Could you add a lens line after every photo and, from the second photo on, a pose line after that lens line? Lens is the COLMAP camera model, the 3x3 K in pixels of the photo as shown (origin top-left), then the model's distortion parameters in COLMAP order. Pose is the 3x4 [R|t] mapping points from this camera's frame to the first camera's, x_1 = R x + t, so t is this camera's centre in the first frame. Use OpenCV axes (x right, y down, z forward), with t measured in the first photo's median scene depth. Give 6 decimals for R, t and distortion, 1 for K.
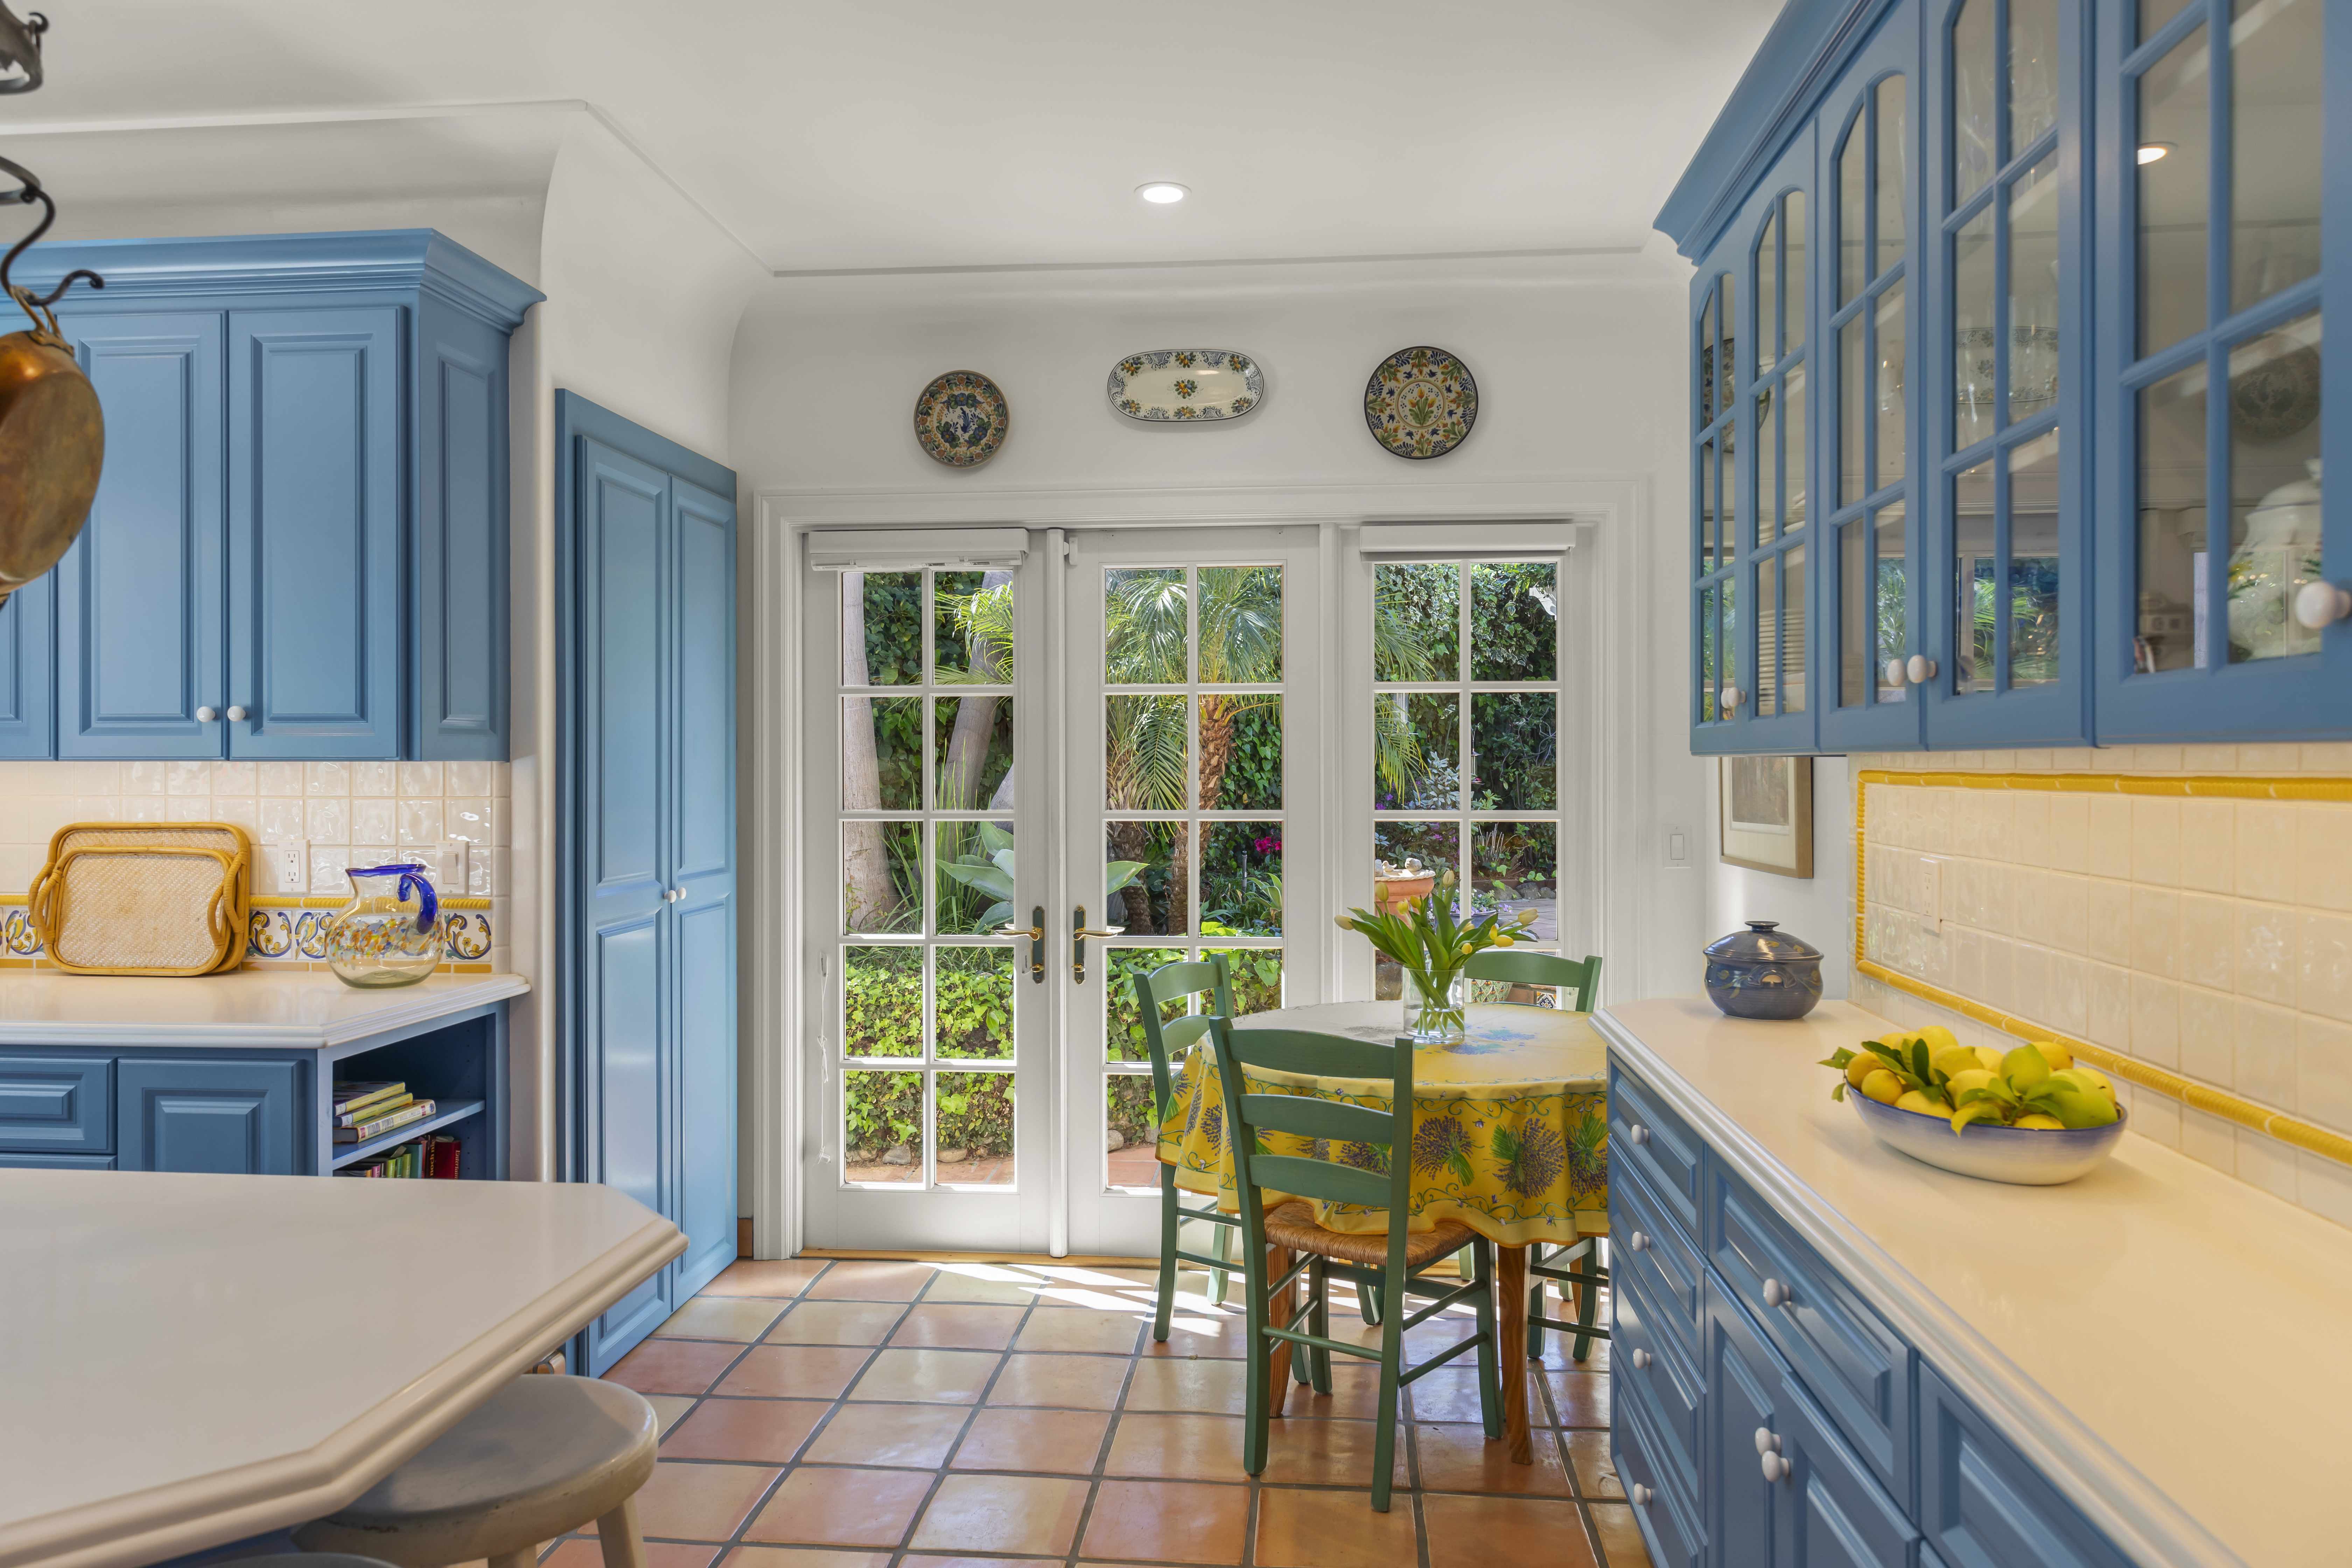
lens RADIAL K [[1541.4, 0, 1180.5], [0, 1541.4, 763.5], [0, 0, 1]] dist [0.006206, -0.004898]
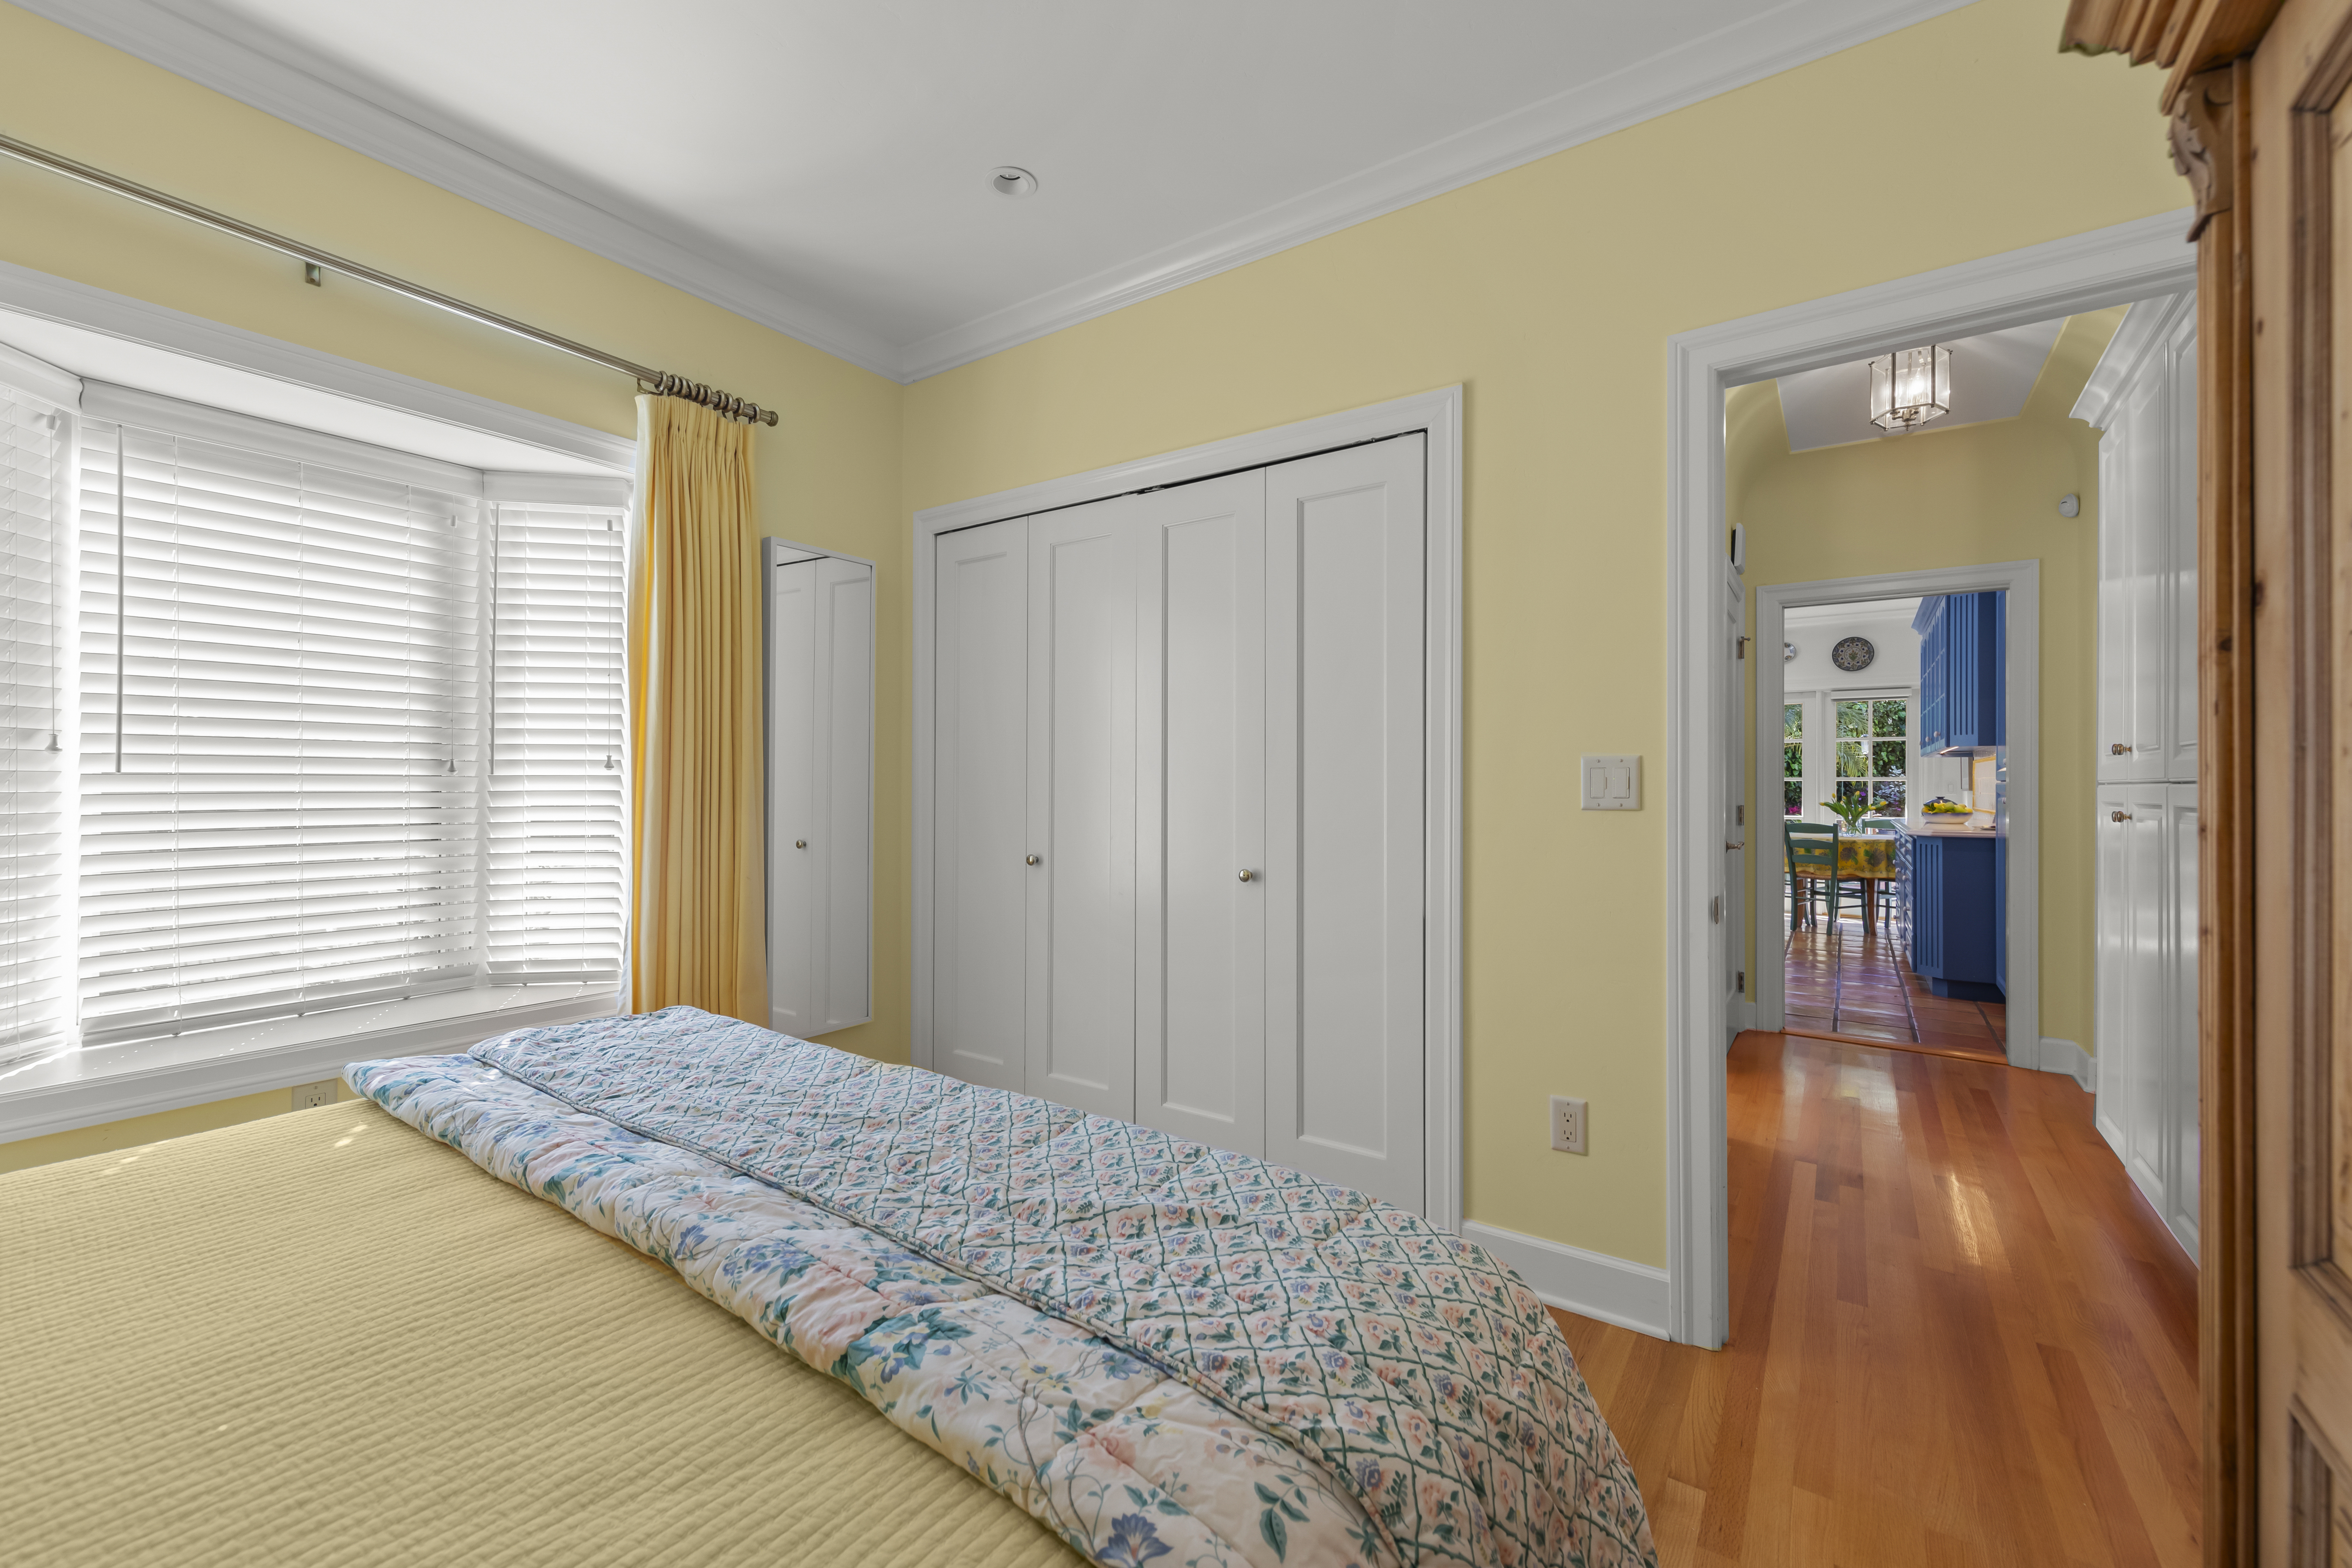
lens RADIAL K [[947.4, 0, 1185.9], [0, 947.4, 787.4], [0, 0, 1]] dist [0.010304, 0.000150]
pose [[0.872206, 0.006681, -0.489093, -0.102982], [-0.006610, 0.999976, 0.001872, 0.066587], [0.489094, 0.001600, 0.872230, -1.665396]]
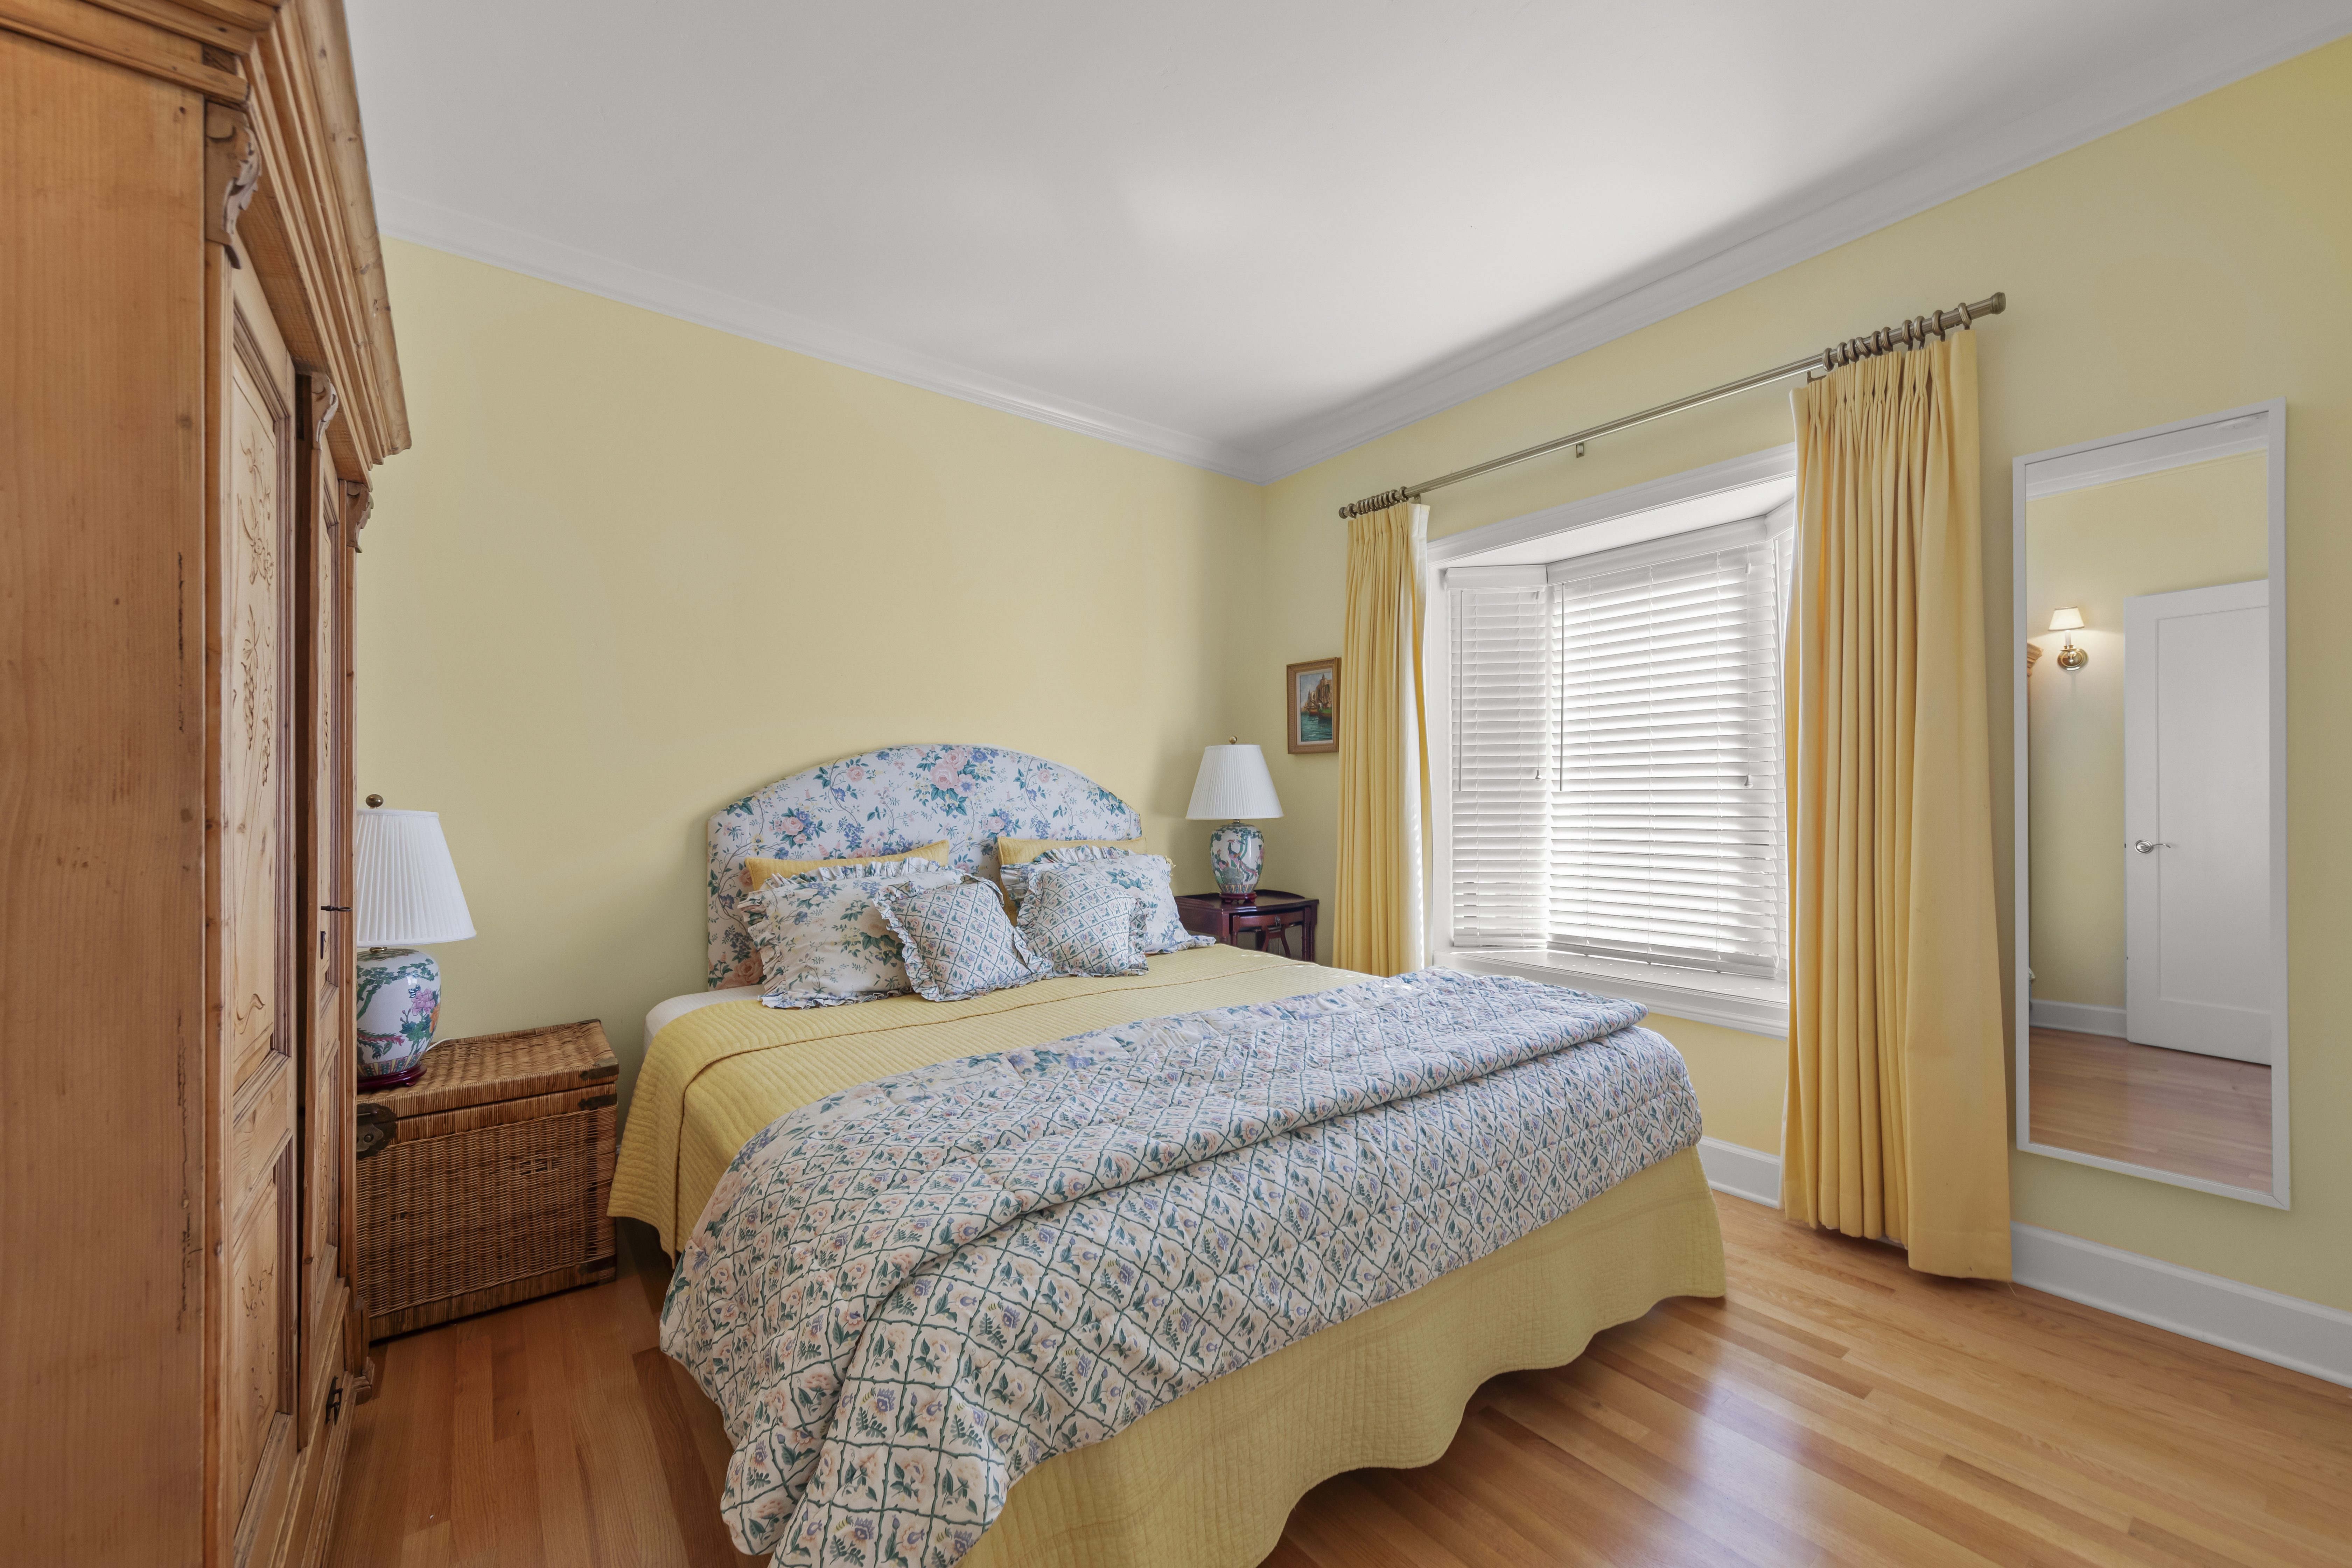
lens RADIAL K [[947.4, 0, 1182.0], [0, 947.4, 795.6], [0, 0, 1]] dist [0.010304, 0.000150]
pose [[-0.741292, 0.007767, -0.671137, 0.737611], [0.007508, 0.999966, 0.003280, 0.019056], [0.671140, -0.002608, -0.741326, 4.617349]]
